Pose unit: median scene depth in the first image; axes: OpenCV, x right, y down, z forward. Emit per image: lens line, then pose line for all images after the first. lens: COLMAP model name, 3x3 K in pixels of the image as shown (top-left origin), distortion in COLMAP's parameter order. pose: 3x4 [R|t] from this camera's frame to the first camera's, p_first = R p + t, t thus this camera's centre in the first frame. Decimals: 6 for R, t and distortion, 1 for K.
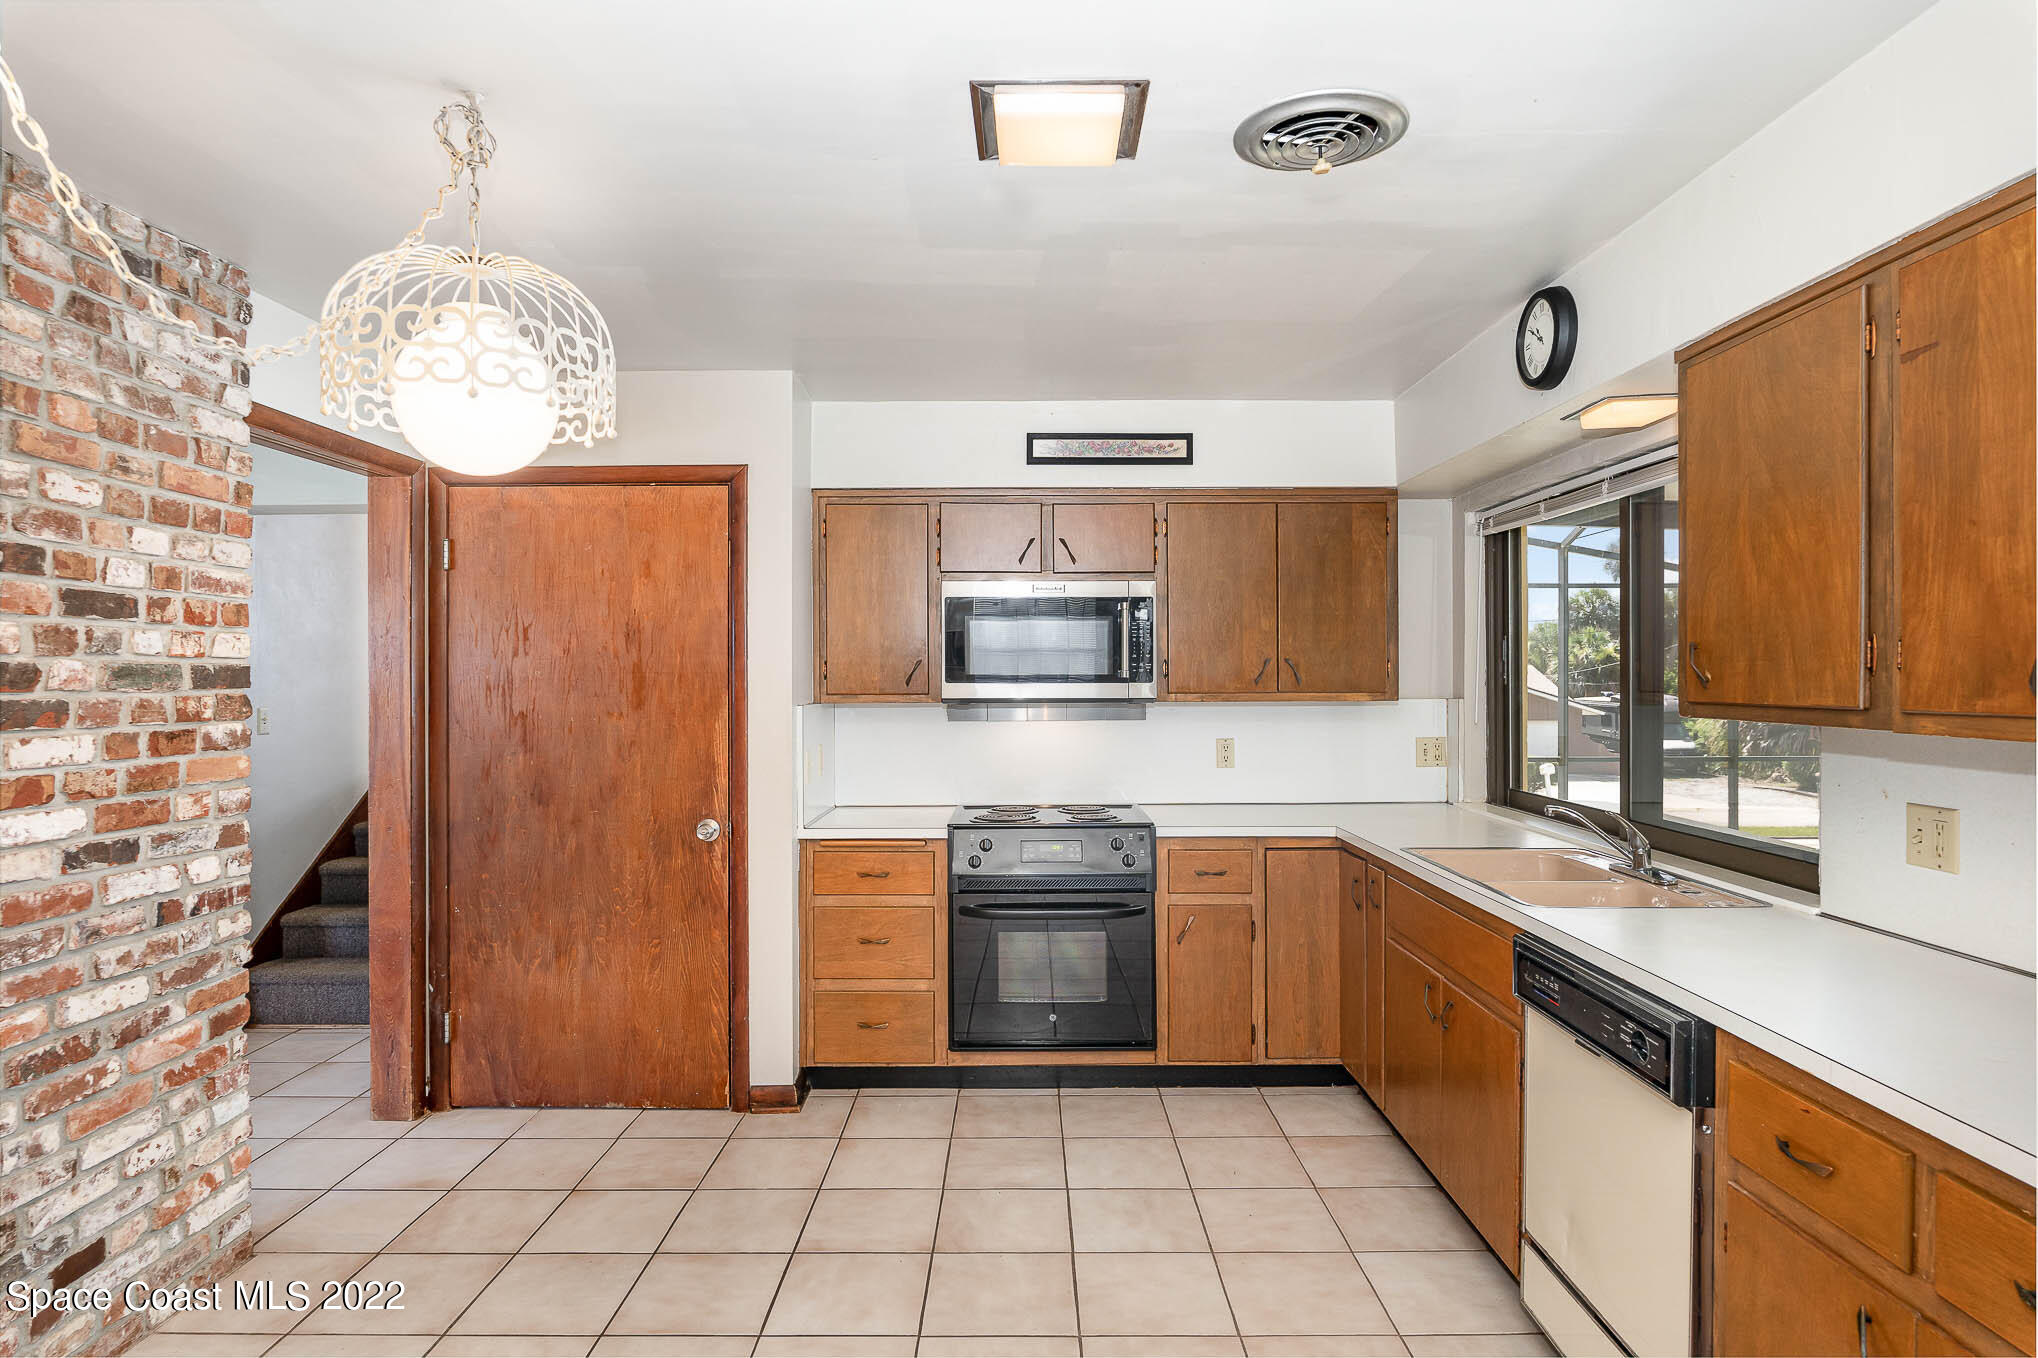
lens RADIAL K [[1100.8, 0, 986.4], [0, 1100.8, 677.6], [0, 0, 1]] dist [-0.015544, 0.001866]
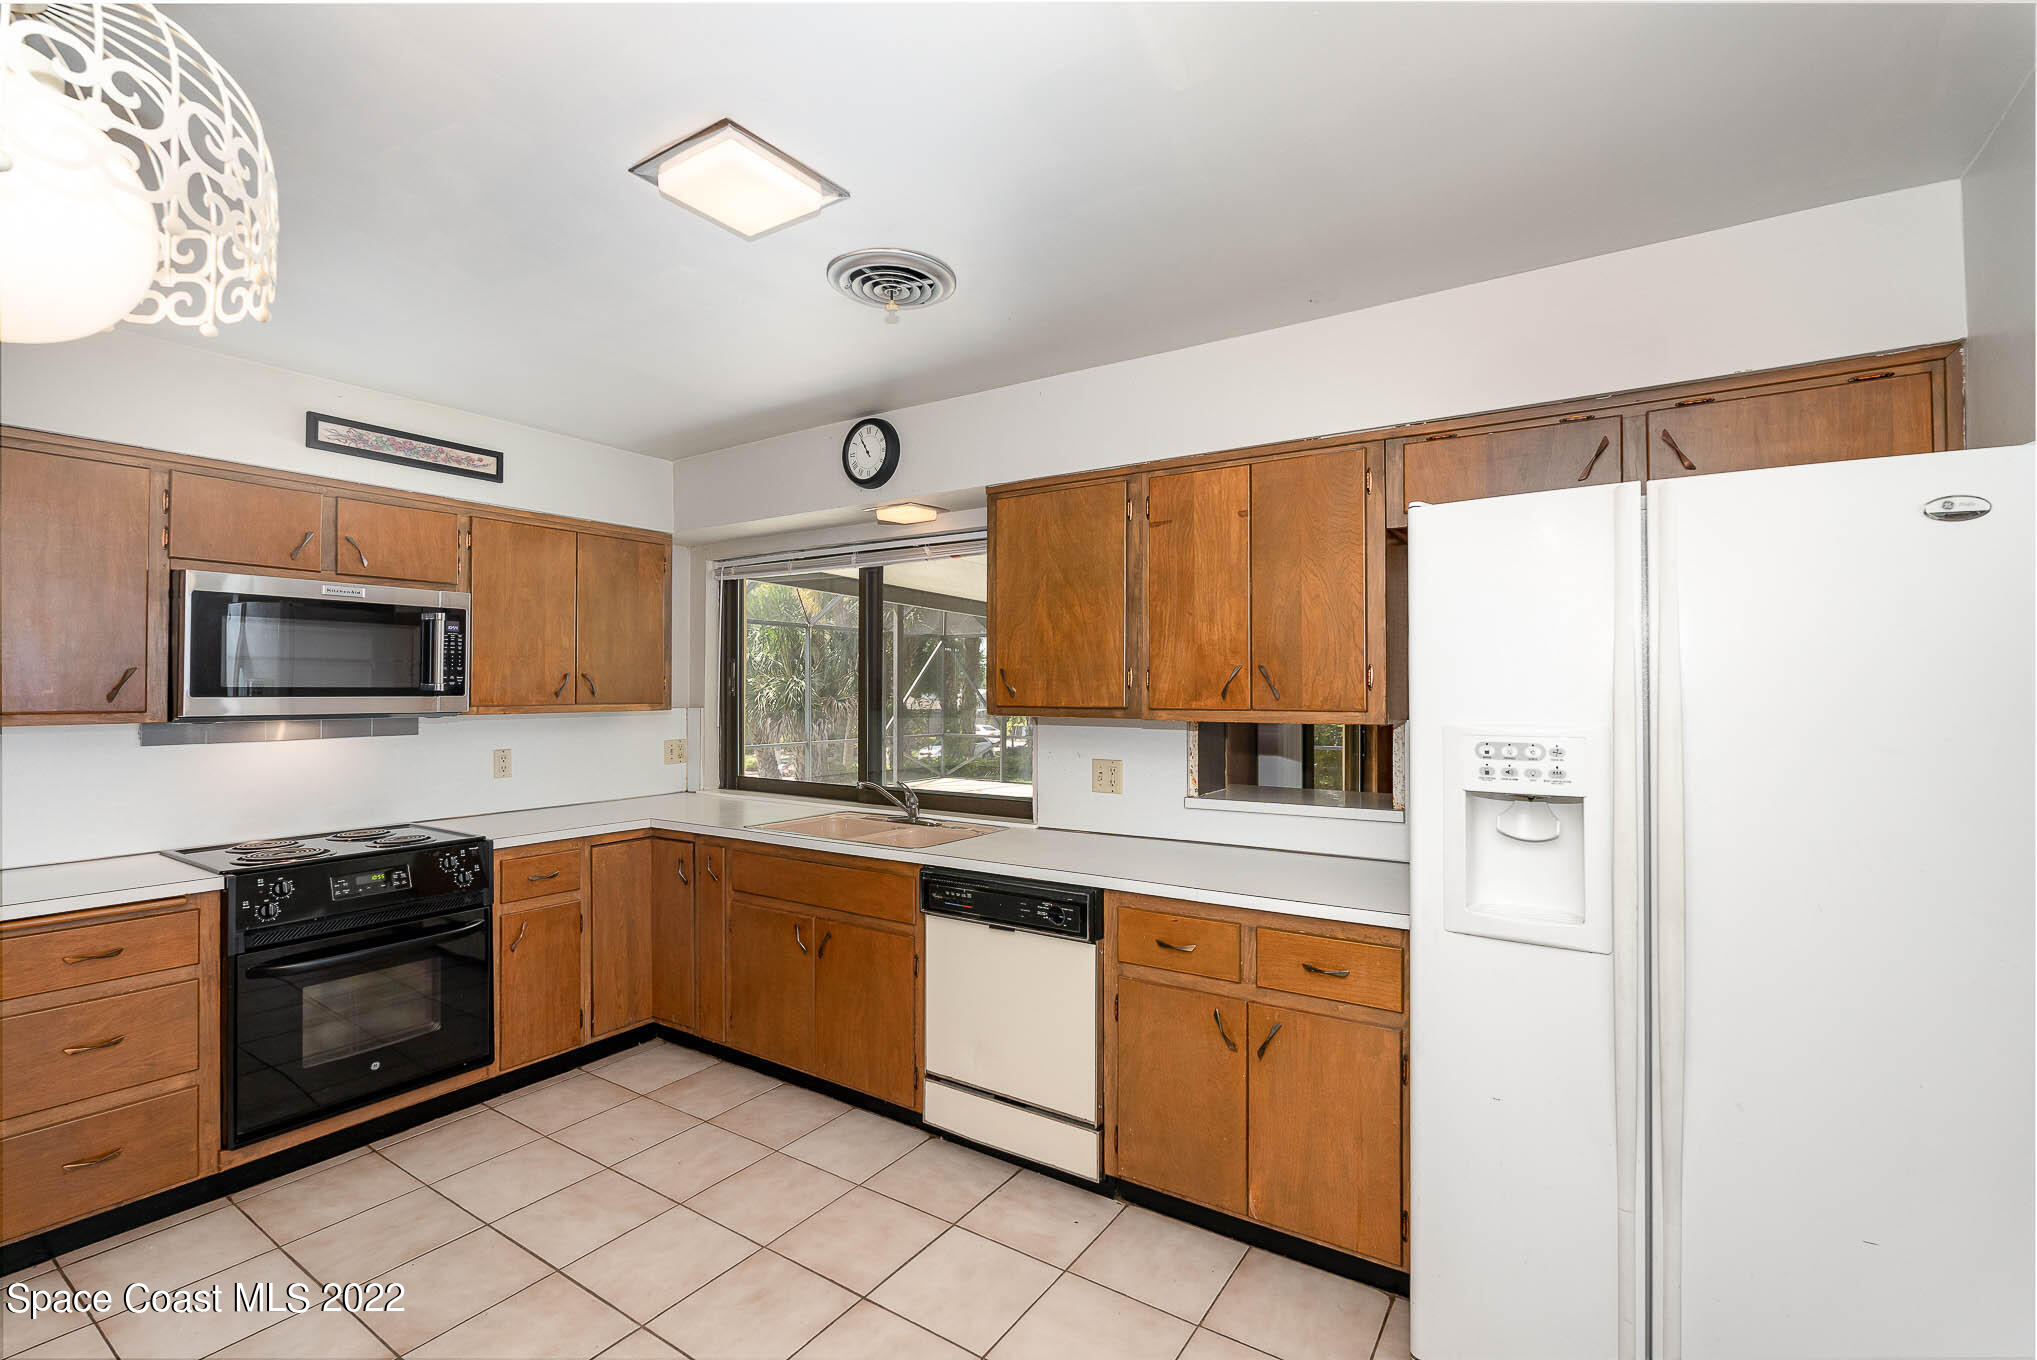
lens RADIAL K [[909.9, 0, 1018.5], [0, 909.9, 680.0], [0, 0, 1]] dist [-0.014902, 0.000613]
pose [[0.536908, 0.010183, 0.843579, -0.284312], [0.000002, 0.999927, -0.012072, 0.000168], [-0.843641, 0.006483, 0.536869, 0.151819]]
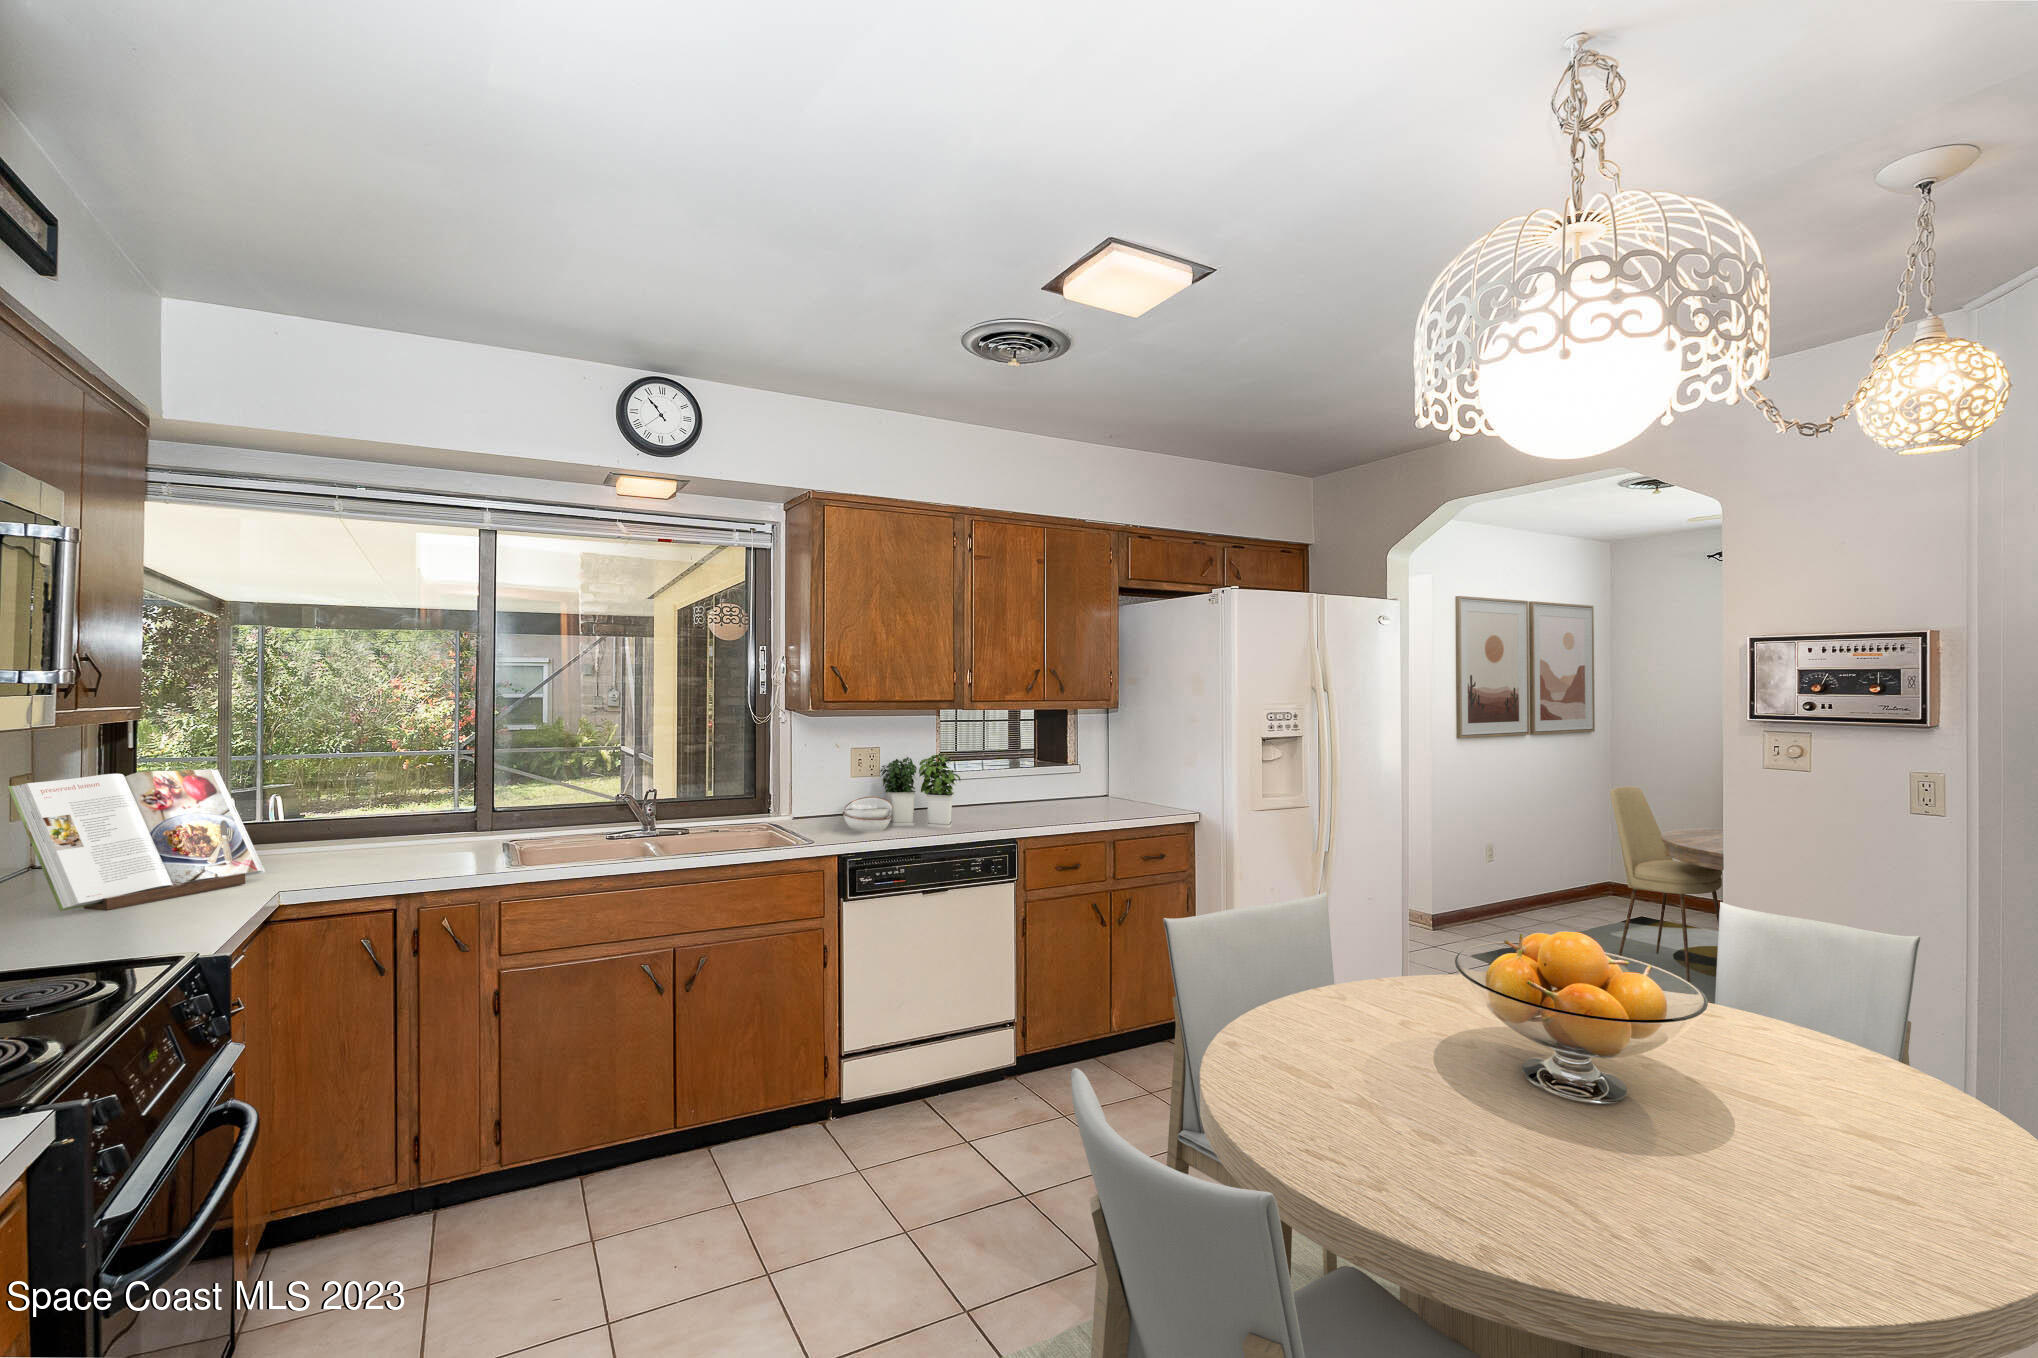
lens RADIAL K [[910.3, 0, 1019.0], [0, 910.3, 679.0], [0, 0, 1]] dist [-0.014902, 0.000613]
pose [[-0.499209, 0.011944, 0.866399, -0.439590], [0.001128, 0.999913, -0.013135, 0.003833], [-0.866481, -0.005580, -0.499179, 0.867819]]
